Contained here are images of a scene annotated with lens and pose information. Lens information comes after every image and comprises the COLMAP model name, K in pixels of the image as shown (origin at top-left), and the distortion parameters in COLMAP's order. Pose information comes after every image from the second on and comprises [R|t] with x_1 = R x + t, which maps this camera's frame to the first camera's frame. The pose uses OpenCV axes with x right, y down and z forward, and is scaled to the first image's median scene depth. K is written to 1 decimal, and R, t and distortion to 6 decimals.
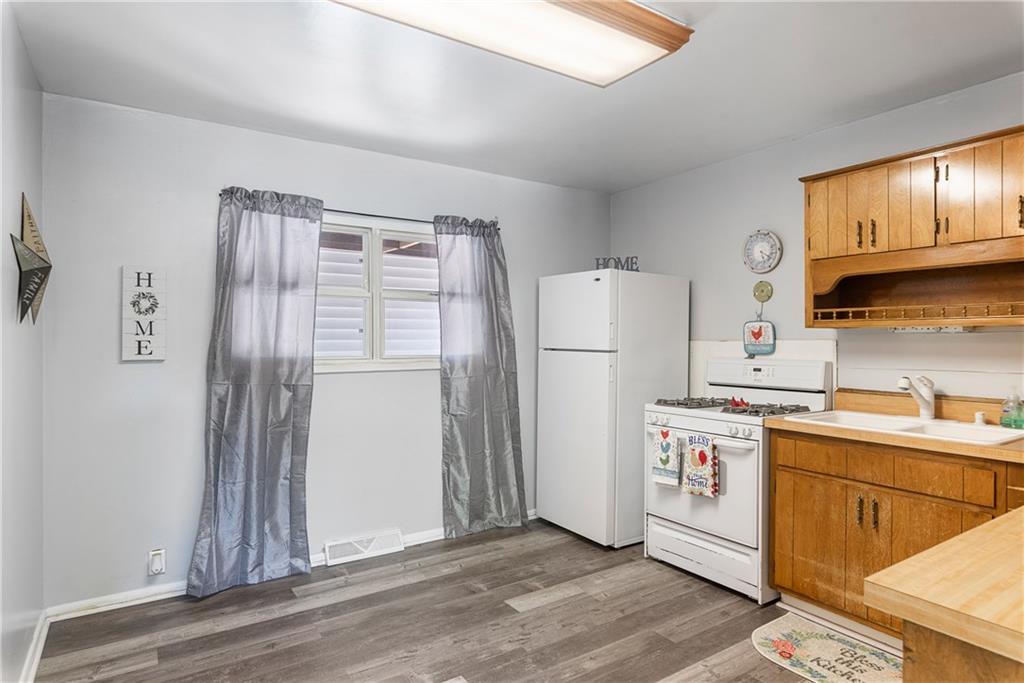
lens RADIAL K [[580.5, 0, 513.7], [0, 580.5, 337.1], [0, 0, 1]] dist [-0.001343, 0.000851]
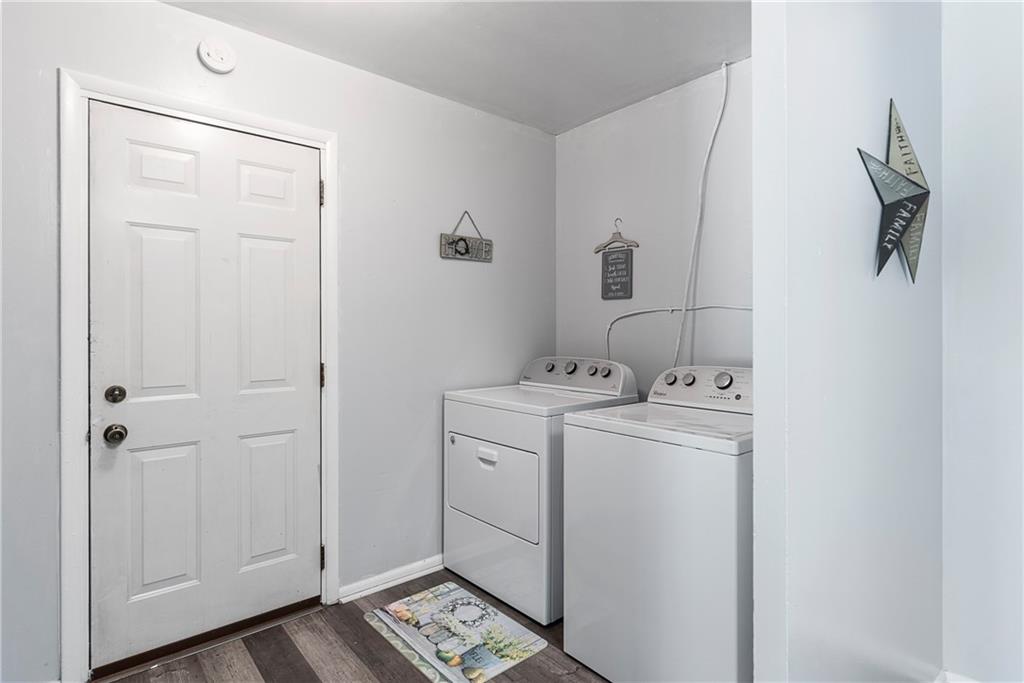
lens RADIAL K [[530.3, 0, 512.7], [0, 530.3, 338.5], [0, 0, 1]] dist [0.000125, 0.000043]
pose [[0.118705, 0.012811, -0.992847, -0.170586], [0.001634, 0.999913, 0.013098, 0.029925], [0.992928, -0.003177, 0.118674, 0.321111]]
